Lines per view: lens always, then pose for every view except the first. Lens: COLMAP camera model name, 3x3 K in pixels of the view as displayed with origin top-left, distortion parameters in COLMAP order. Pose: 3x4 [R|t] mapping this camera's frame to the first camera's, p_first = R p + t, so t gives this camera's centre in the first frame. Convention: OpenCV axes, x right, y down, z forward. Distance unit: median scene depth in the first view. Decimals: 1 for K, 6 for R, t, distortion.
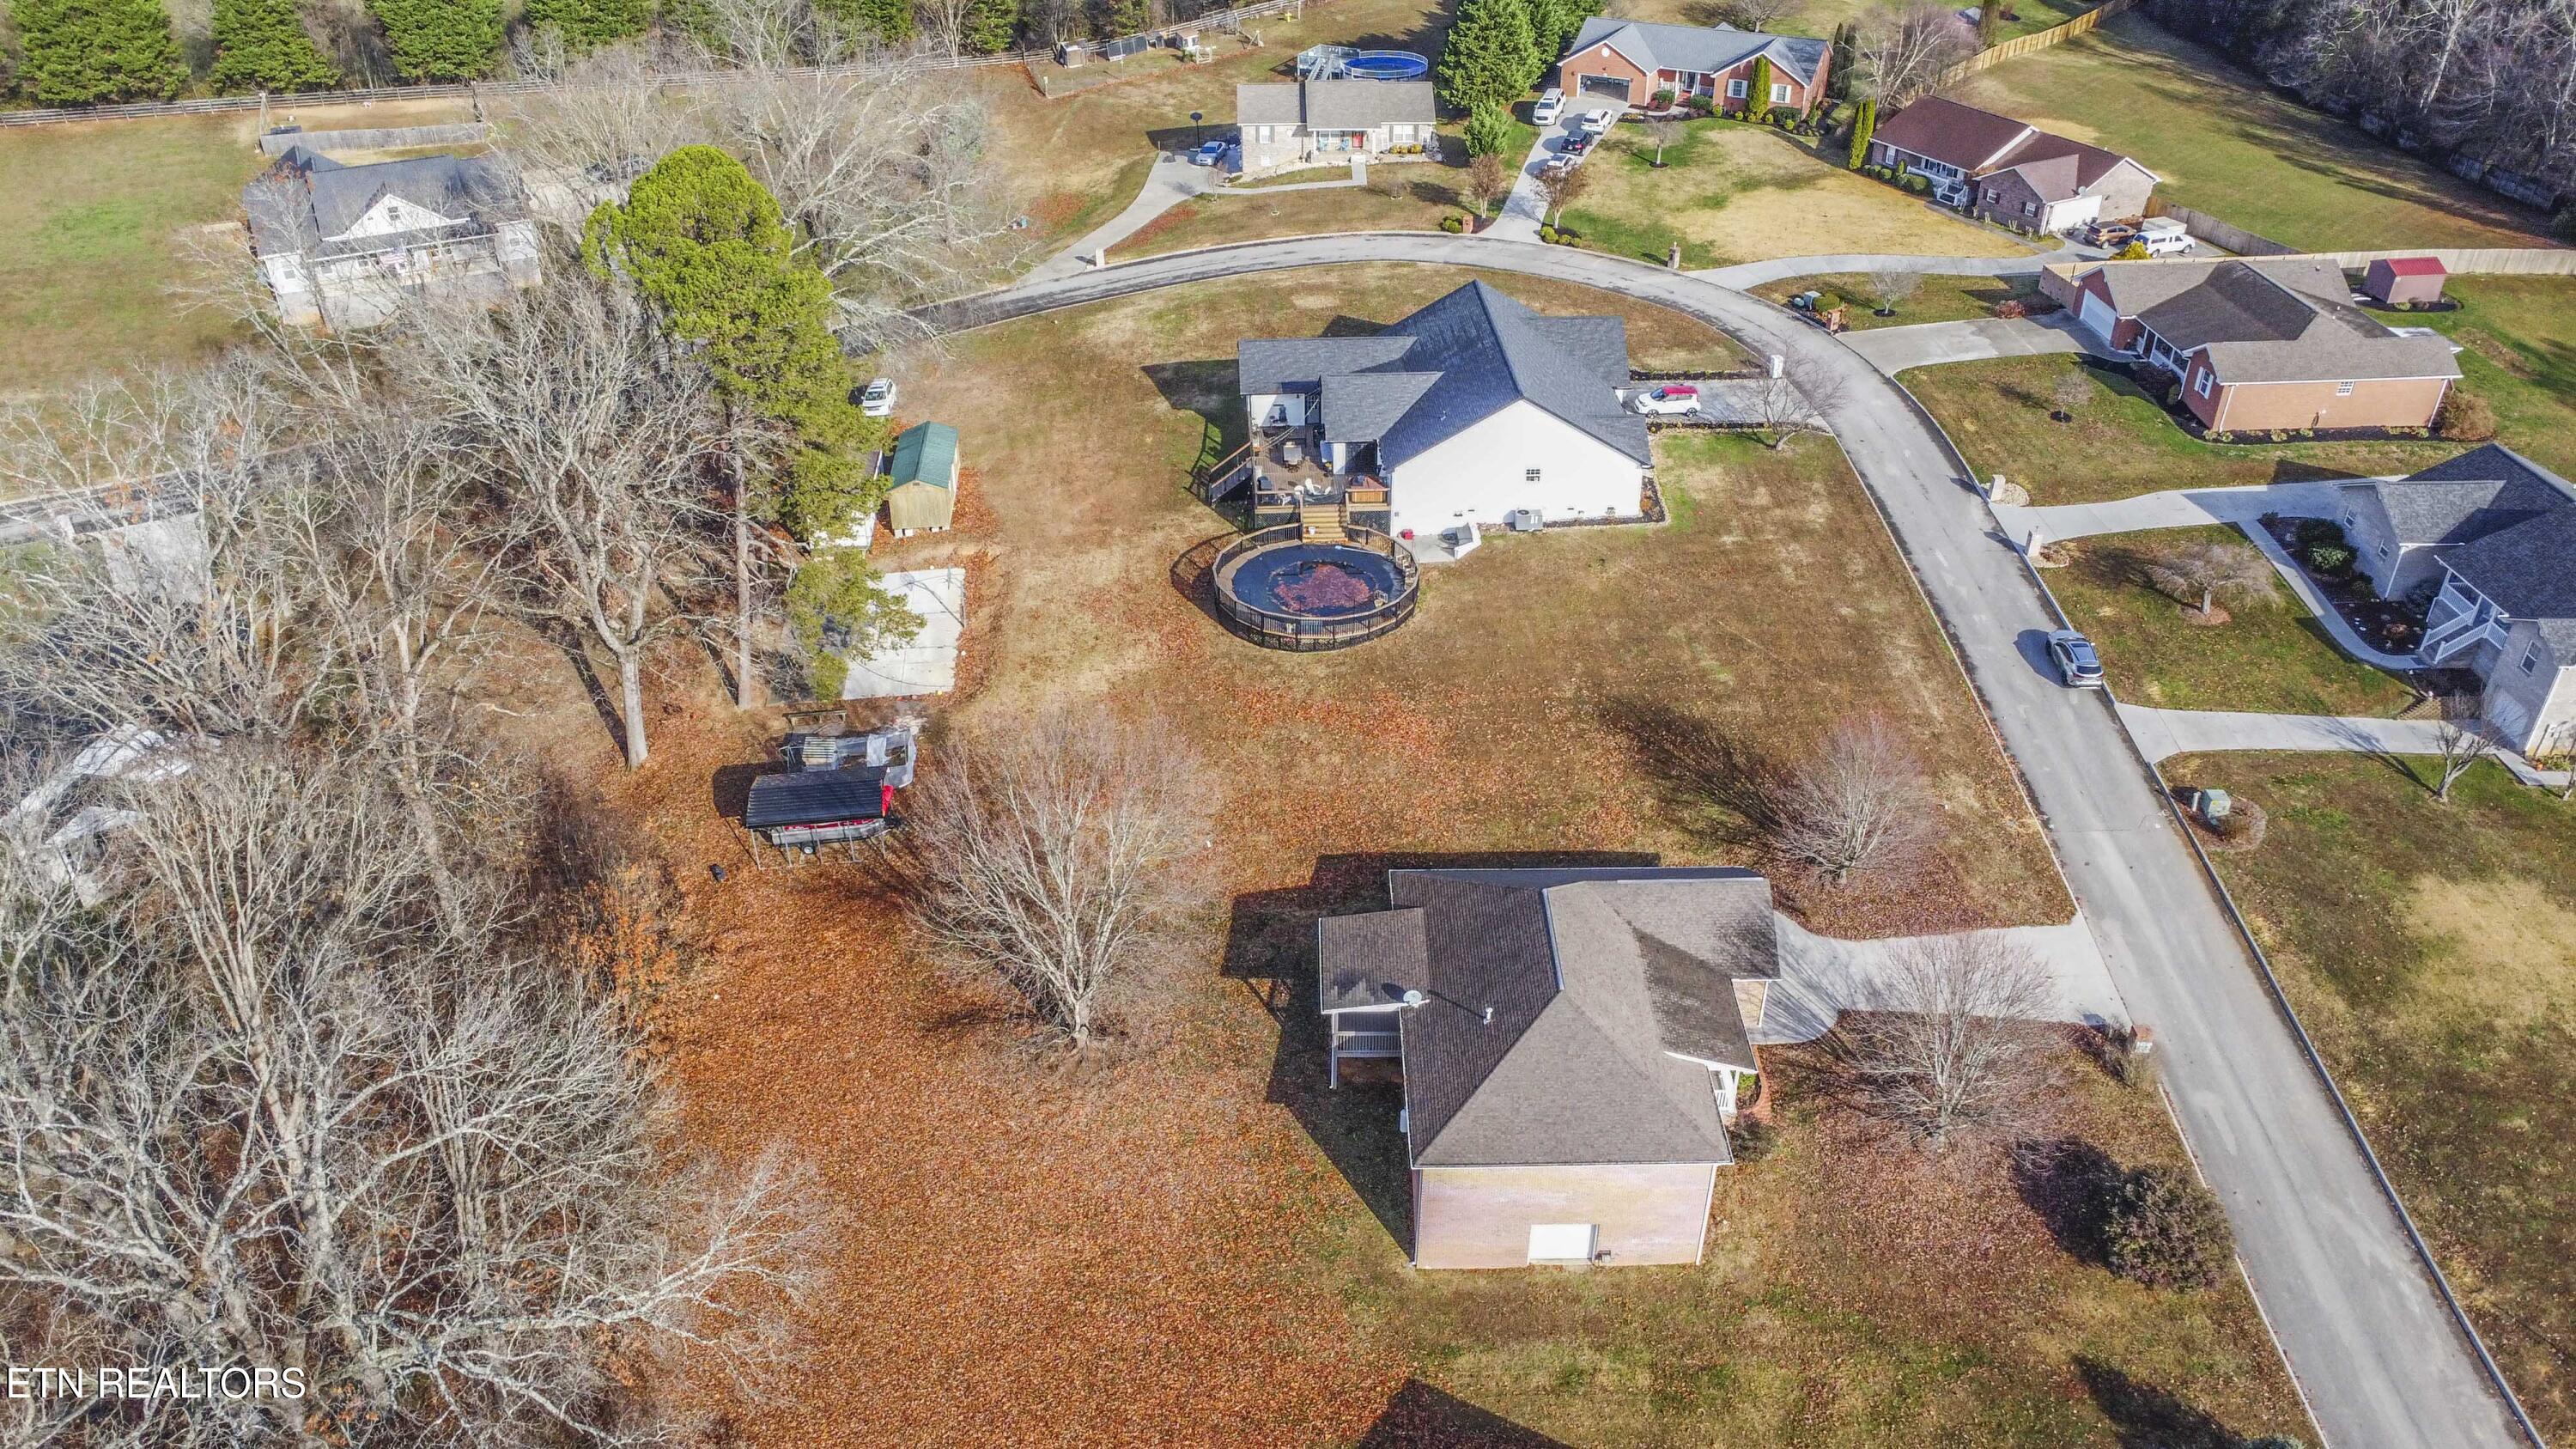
lens RADIAL K [[1934.5, 0, 1288.0], [0, 1934.5, 724.5], [0, 0, 1]] dist [-0.145720, 0.220996]
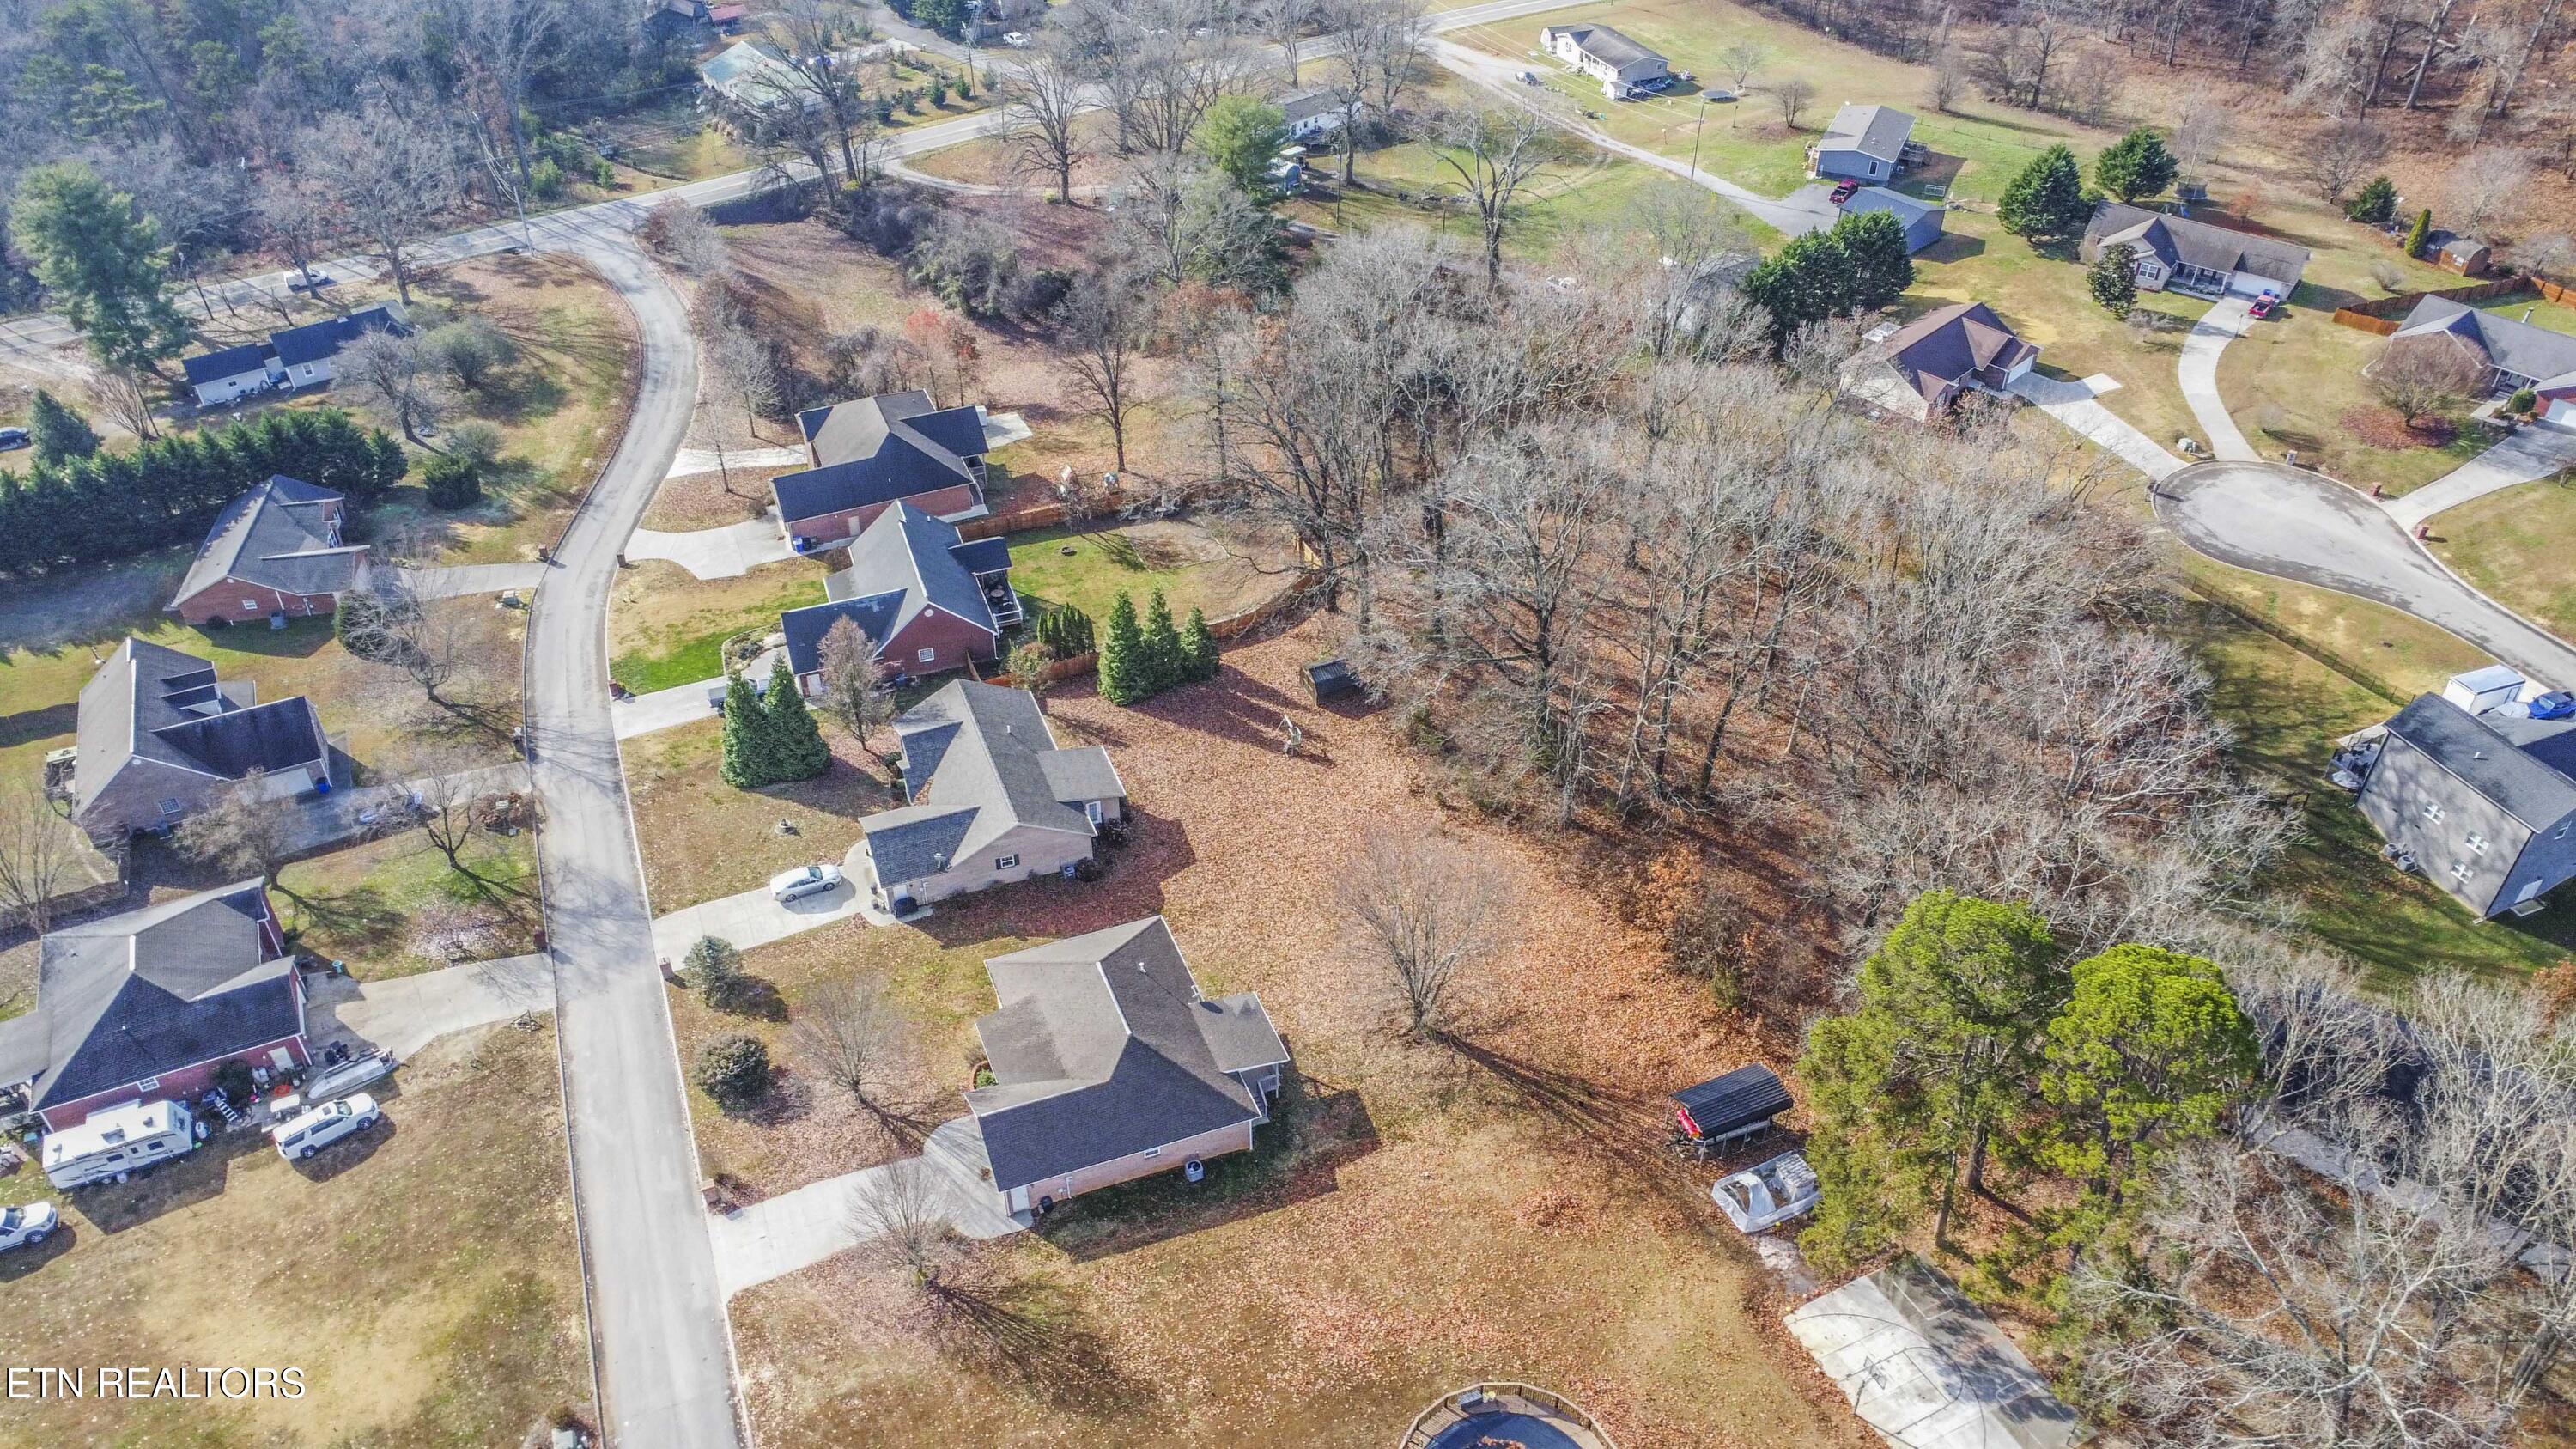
lens RADIAL K [[1934.5, 0, 1288.0], [0, 1934.5, 724.5], [0, 0, 1]] dist [-0.145720, 0.220996]
pose [[-0.932315, 0.225246, -0.282936, 0.300147], [-0.192940, 0.351918, 0.915930, -1.063937], [0.305880, 0.908525, -0.284639, 0.984483]]
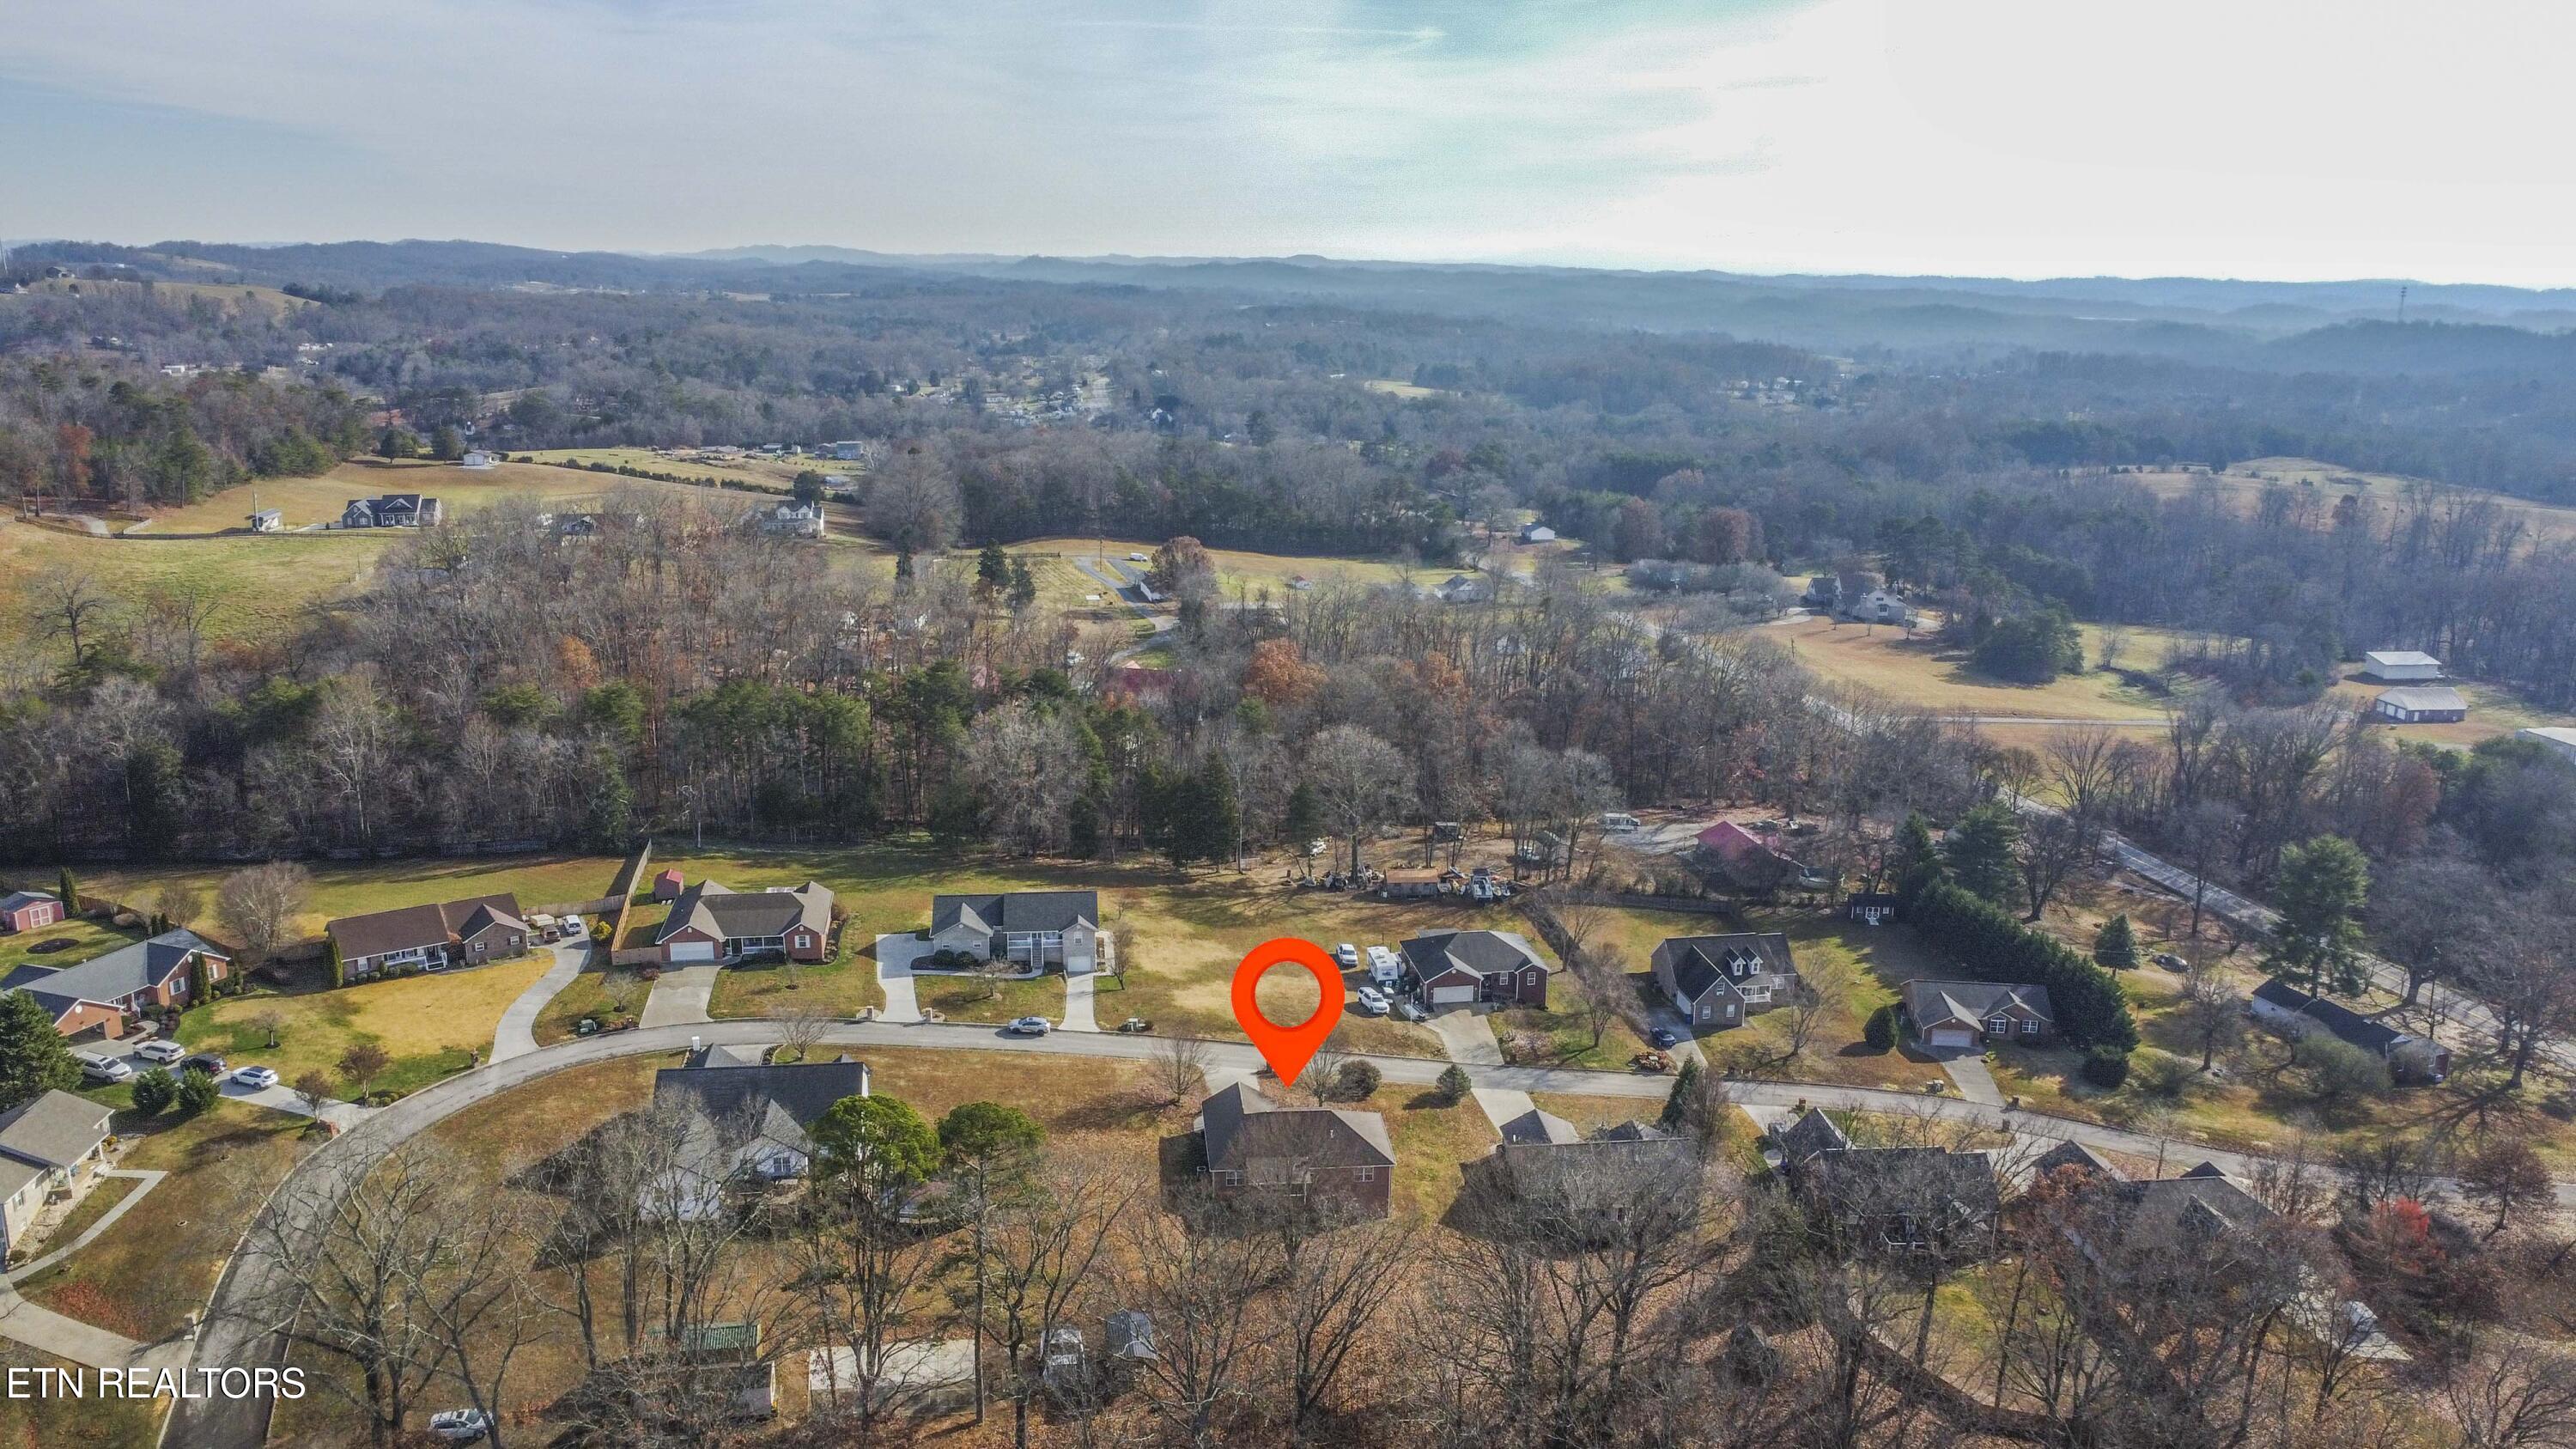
lens RADIAL K [[1934.5, 0, 1288.0], [0, 1934.5, 724.5], [0, 0, 1]] dist [-0.145720, 0.220996]
pose [[-0.089586, -0.240423, 0.966525, -1.674943], [0.521432, 0.815485, 0.251183, -0.725228], [-0.848577, 0.526479, 0.052308, 0.471426]]
